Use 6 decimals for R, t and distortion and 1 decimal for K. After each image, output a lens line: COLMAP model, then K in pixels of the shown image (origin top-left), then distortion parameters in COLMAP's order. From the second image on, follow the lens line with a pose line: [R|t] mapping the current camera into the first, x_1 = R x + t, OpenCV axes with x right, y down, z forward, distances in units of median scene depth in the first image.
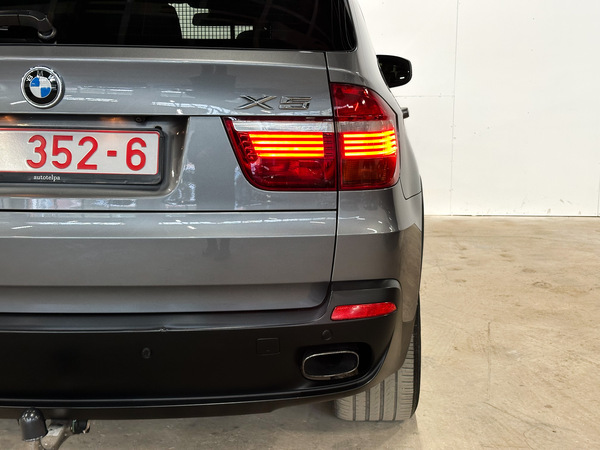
lens RADIAL K [[838.9, 0, 300.0], [0, 838.9, 225.0], [0, 0, 1]] dist [0.148501, -0.097974]
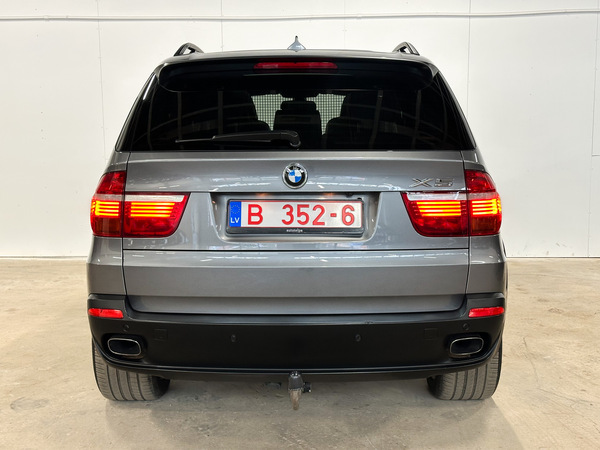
lens RADIAL K [[838.9, 0, 300.0], [0, 838.9, 225.0], [0, 0, 1]] dist [0.148501, -0.097974]
pose [[0.999118, -0.009787, 0.040837, -0.341041], [0.012098, 0.998316, -0.056736, 0.024660], [-0.040213, 0.057180, 0.997554, -0.589604]]
